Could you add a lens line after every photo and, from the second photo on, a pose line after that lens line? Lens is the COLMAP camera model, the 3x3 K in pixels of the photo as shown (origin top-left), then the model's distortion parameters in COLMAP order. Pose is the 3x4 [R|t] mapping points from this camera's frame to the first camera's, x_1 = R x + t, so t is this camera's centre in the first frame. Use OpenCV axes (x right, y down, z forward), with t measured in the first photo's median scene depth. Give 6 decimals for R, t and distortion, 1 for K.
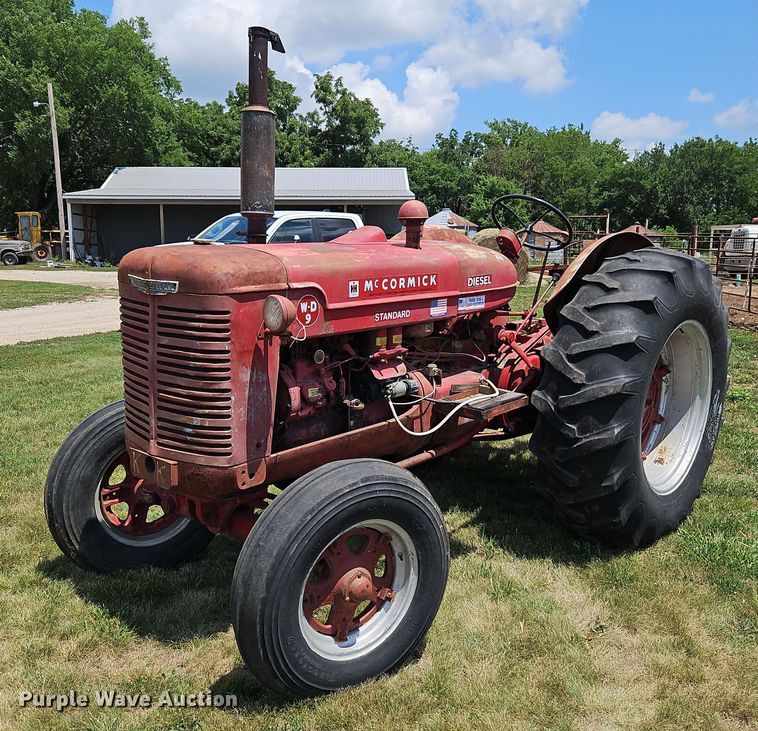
lens RADIAL K [[789.5, 0, 363.3], [0, 789.5, 365.4], [0, 0, 1]] dist [0.054300, 0.008805]
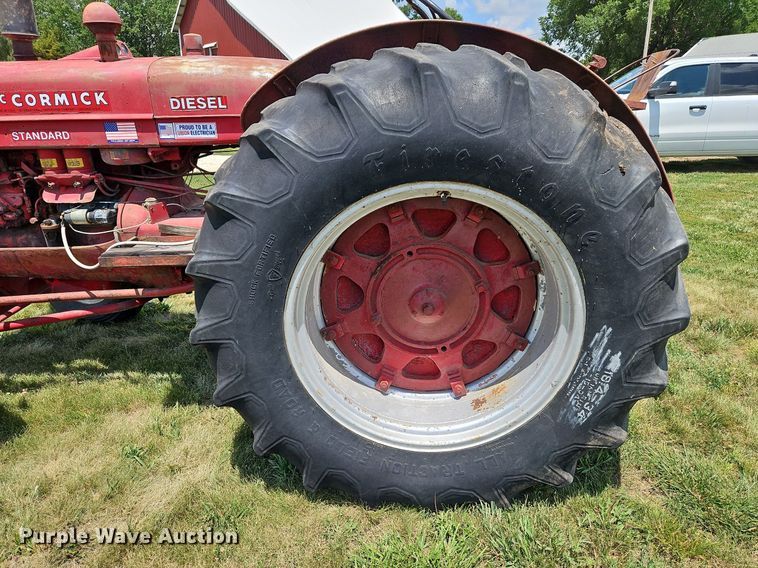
lens RADIAL K [[507.8, 0, 379.0], [0, 507.8, 284.0], [0, 0, 1]] dist [0.067075, -0.055587]
pose [[0.644780, 0.245511, -0.723867, 0.774611], [-0.109994, 0.966959, 0.229984, -0.077509], [0.756413, -0.068668, 0.650480, 0.877765]]
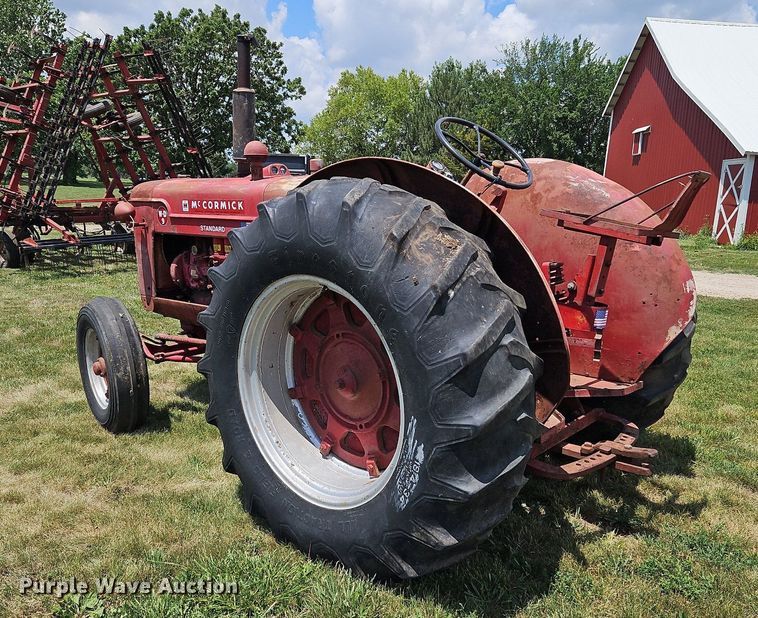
lens RADIAL K [[703.0, 0, 377.3], [0, 703.0, 331.9], [0, 0, 1]] dist [0.061119, -0.003004]
pose [[0.008180, 0.187594, -0.982213, 1.254619], [-0.178279, 0.966782, 0.183162, -0.162770], [0.983946, 0.173609, 0.041352, 1.241705]]
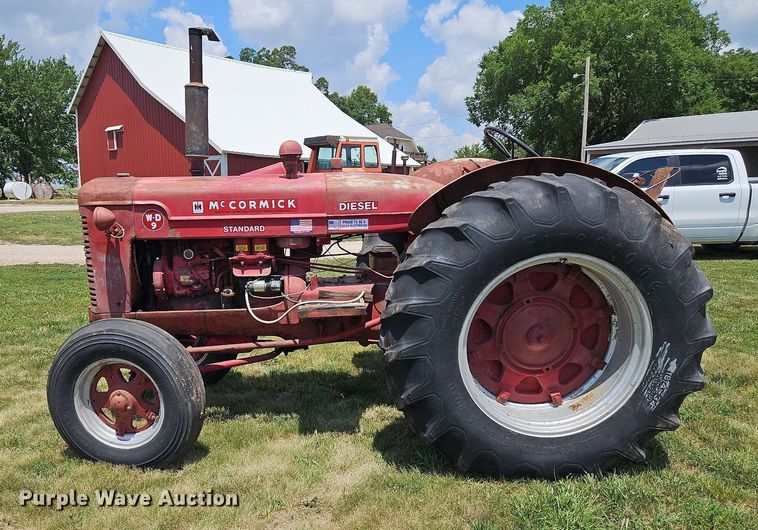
lens RADIAL K [[621.8, 0, 308.9], [0, 621.8, 311.5], [0, 0, 1]] dist [0.074344, -0.077859]
pose [[0.682371, 0.132805, -0.718842, 0.873240], [-0.103482, 0.991005, 0.084855, -0.025278], [0.723645, 0.016484, 0.689976, 0.350027]]
